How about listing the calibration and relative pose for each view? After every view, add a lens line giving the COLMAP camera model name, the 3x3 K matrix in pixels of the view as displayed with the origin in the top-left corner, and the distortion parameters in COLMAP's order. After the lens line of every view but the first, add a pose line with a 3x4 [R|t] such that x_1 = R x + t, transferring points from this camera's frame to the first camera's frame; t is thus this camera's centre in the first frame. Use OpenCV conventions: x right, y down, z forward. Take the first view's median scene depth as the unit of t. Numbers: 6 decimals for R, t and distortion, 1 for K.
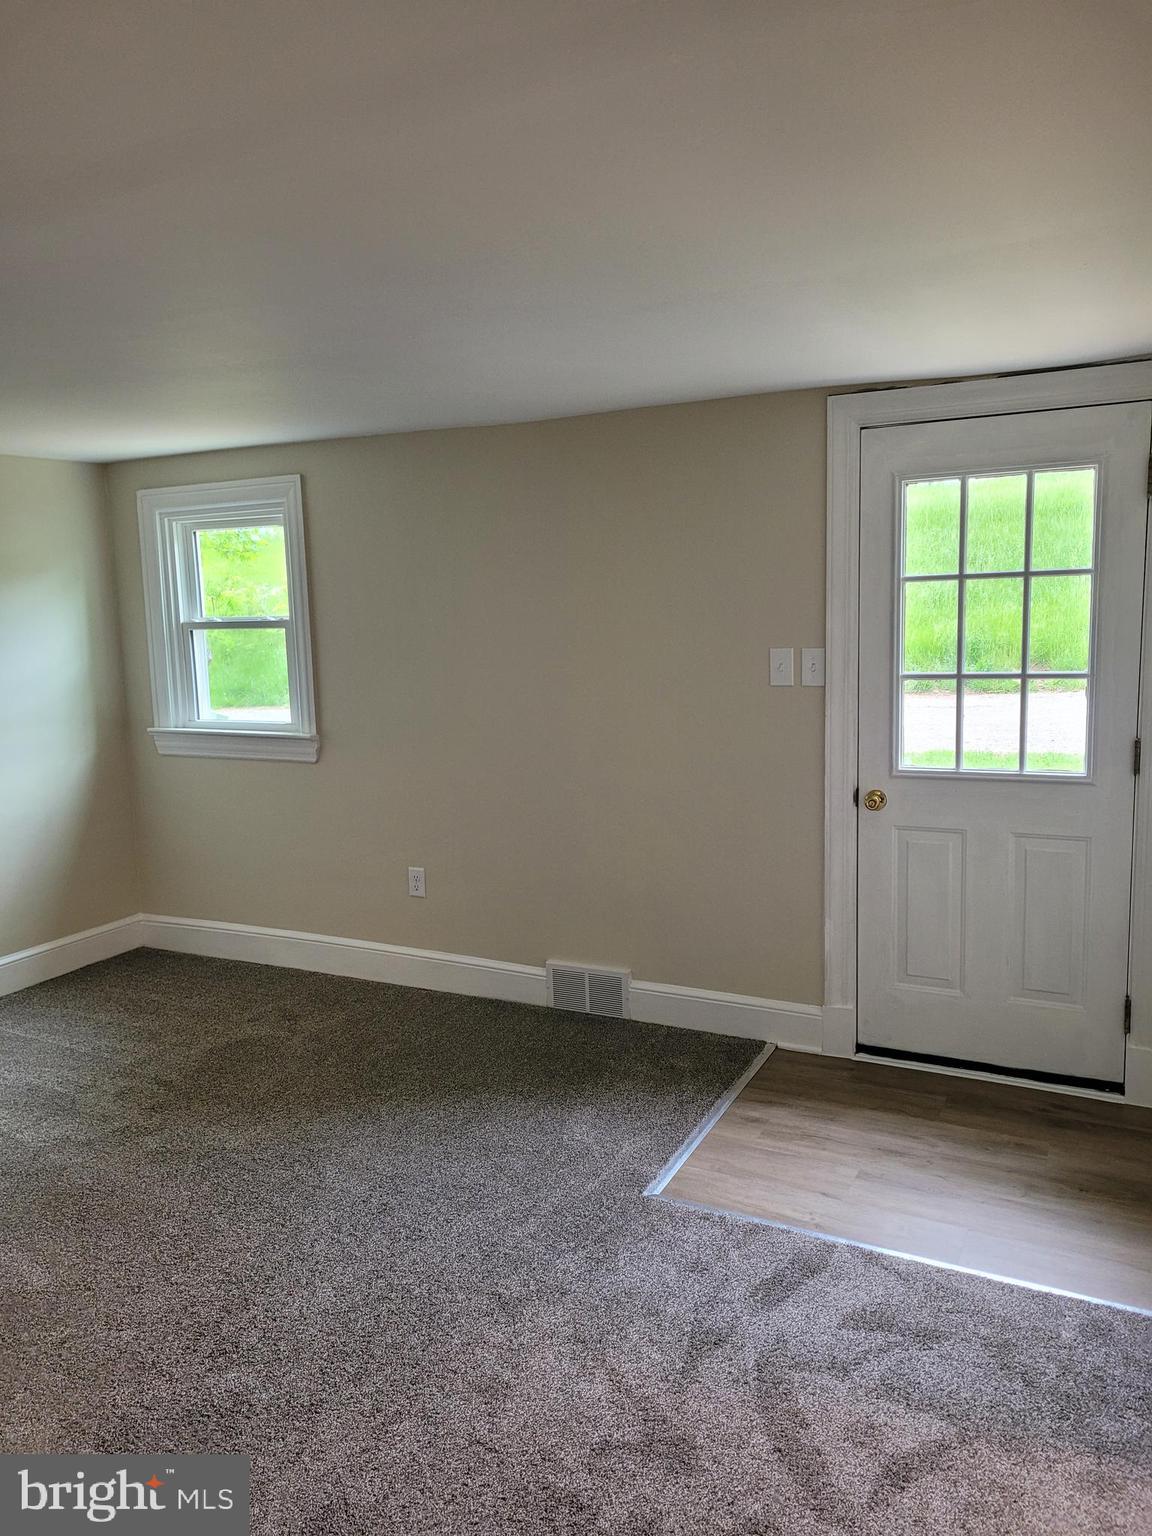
lens RADIAL K [[1157.6, 0, 587.6], [0, 1157.6, 767.7], [0, 0, 1]] dist [0.052292, -0.047303]
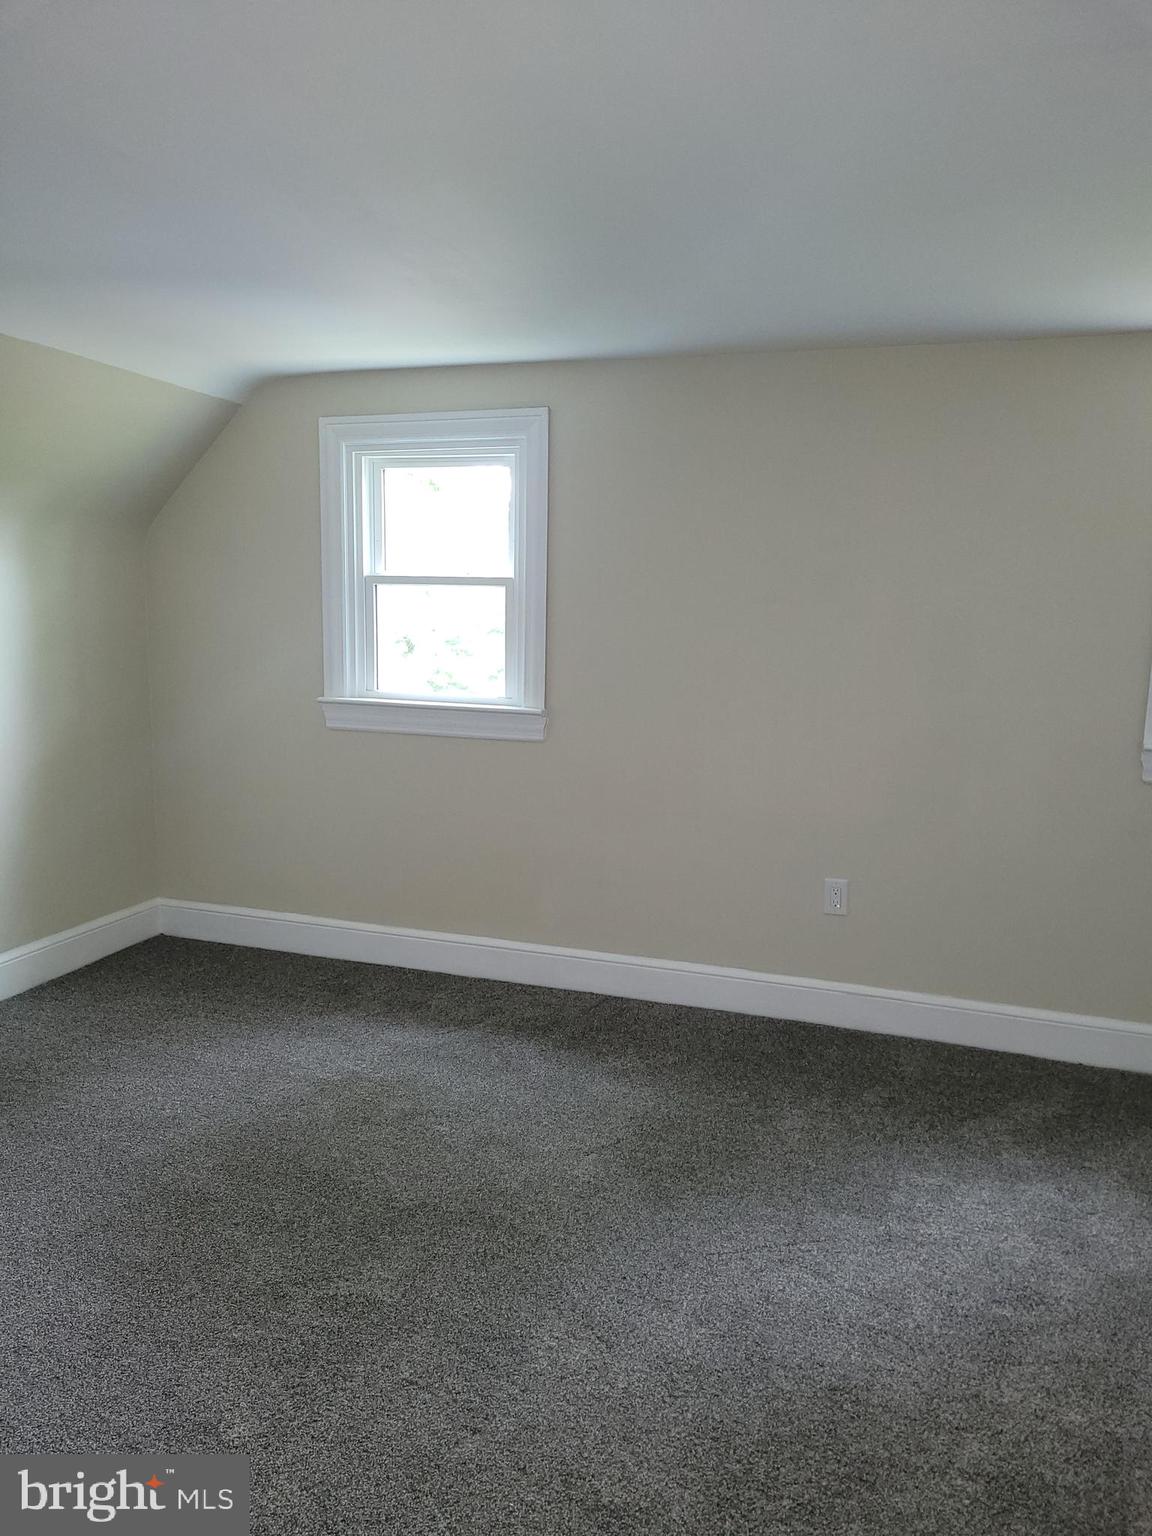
lens RADIAL K [[1157.6, 0, 599.4], [0, 1157.6, 758.3], [0, 0, 1]] dist [0.052292, -0.047303]
pose [[0.992012, 0.011674, 0.125603, -0.283167], [-0.014799, 0.999603, 0.023982, -0.012951], [-0.125274, -0.025650, 0.991791, 0.126247]]
